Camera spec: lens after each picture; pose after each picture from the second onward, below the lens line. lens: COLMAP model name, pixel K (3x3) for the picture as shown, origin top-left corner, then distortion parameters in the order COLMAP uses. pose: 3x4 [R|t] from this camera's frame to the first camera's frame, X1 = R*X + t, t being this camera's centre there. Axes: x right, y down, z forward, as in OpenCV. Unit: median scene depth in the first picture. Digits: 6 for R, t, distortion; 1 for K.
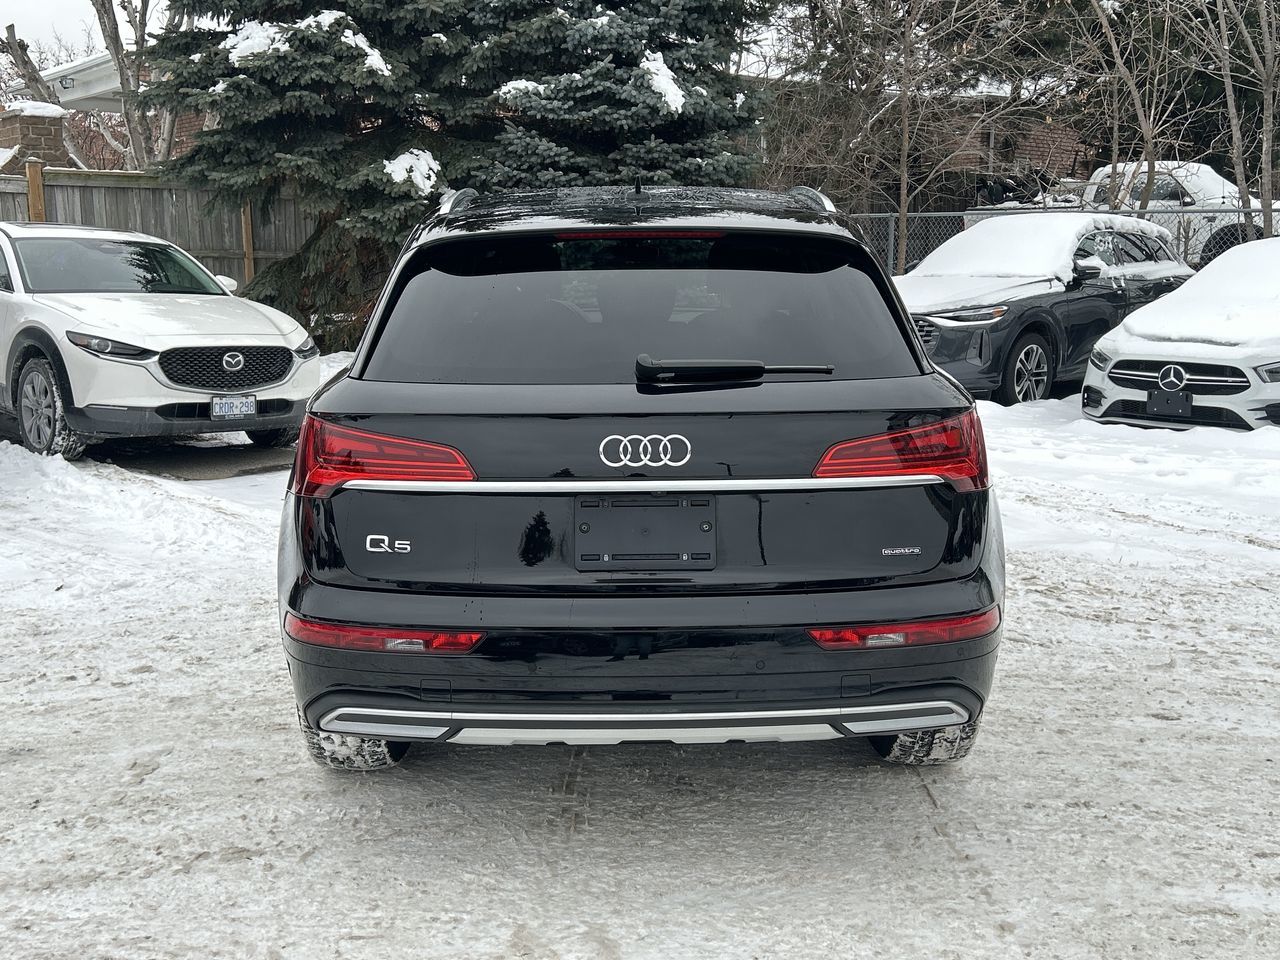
lens RADIAL K [[1315.7, 0, 635.8], [0, 1315.7, 483.2], [0, 0, 1]] dist [0.038197, 0.000000]
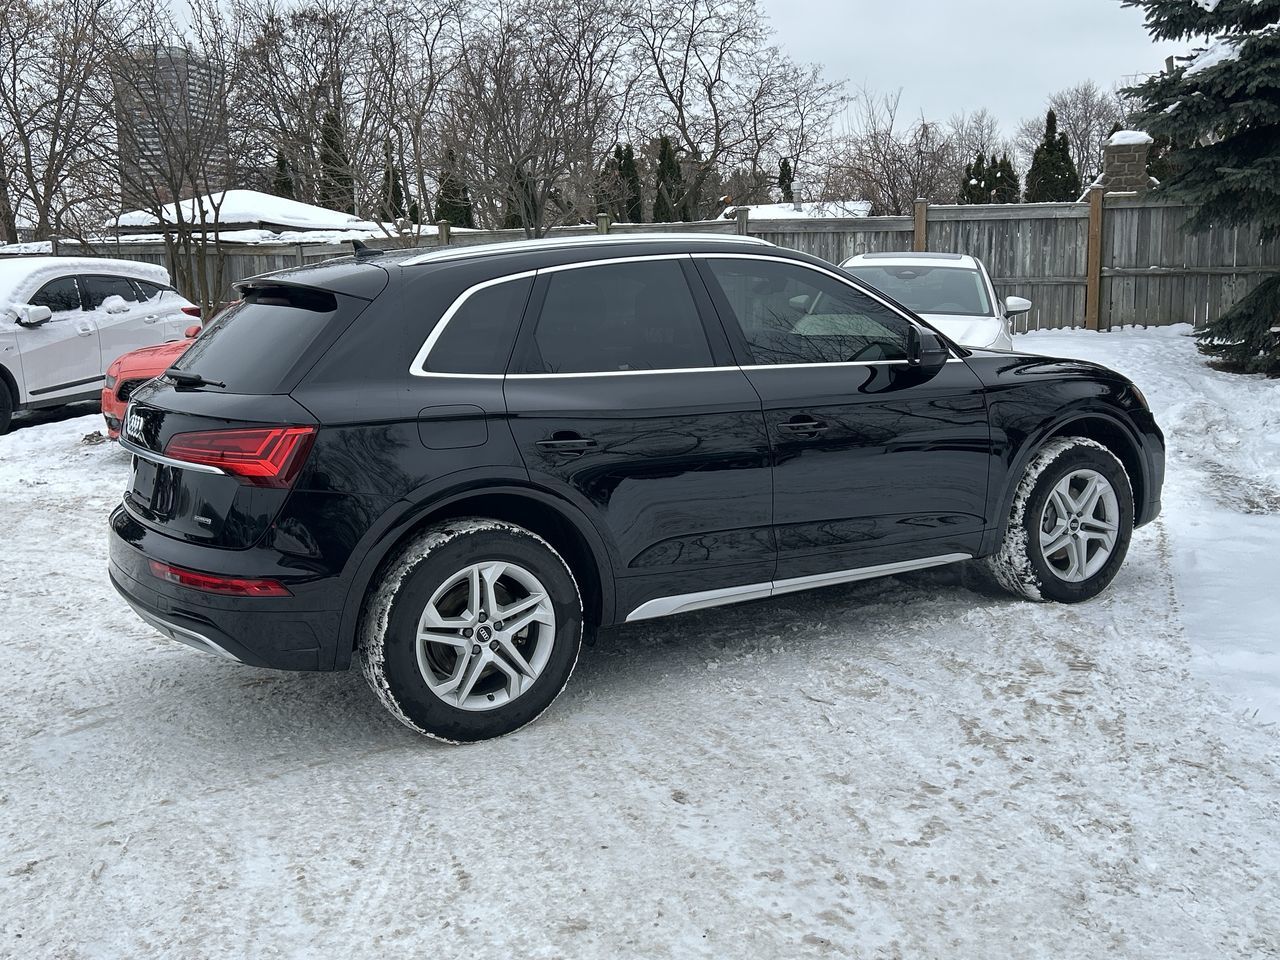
lens RADIAL K [[1315.7, 0, 644.0], [0, 1315.7, 471.1], [0, 0, 1]] dist [0.038197, 0.000000]
pose [[0.506133, 0.122314, -0.853738, 1.355501], [-0.134371, 0.988988, 0.062030, -0.122254], [0.851924, 0.083322, 0.516995, 0.571361]]
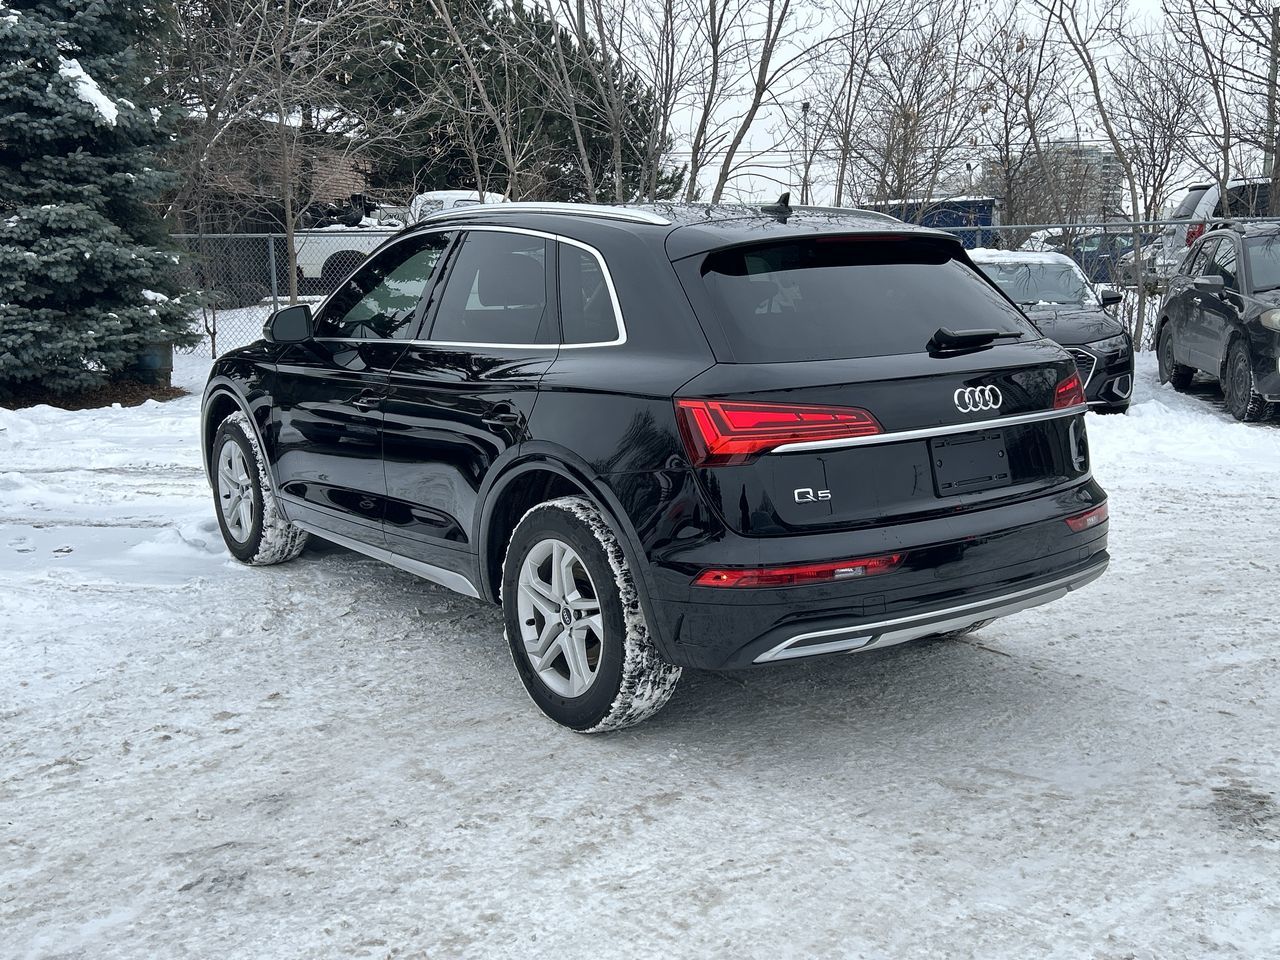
lens RADIAL K [[1315.7, 0, 634.0], [0, 1315.7, 482.1], [0, 0, 1]] dist [0.038197, 0.000000]
pose [[0.812800, -0.107669, 0.572506, -0.848426], [0.118416, 0.992790, 0.018592, -0.005507], [-0.570380, 0.052682, 0.819689, 0.091562]]
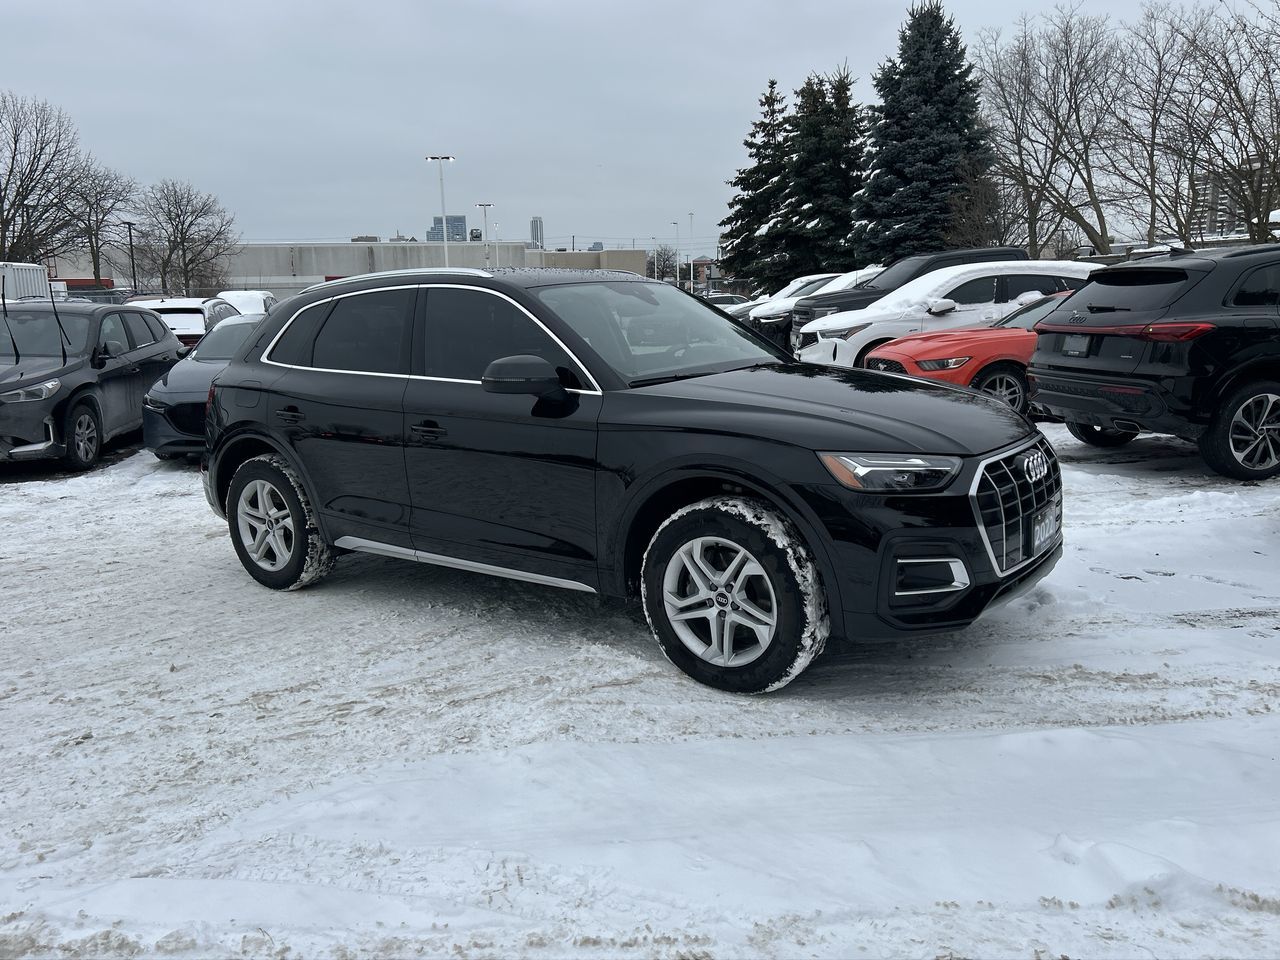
lens RADIAL K [[999.1, 0, 645.7], [0, 999.1, 479.9], [0, 0, 1]] dist [0.055387, -0.062330]
pose [[-0.592555, 0.167393, -0.787946, 1.097913], [-0.114372, 0.950777, 0.287996, -0.439954], [0.797369, 0.260772, -0.544243, 2.343642]]
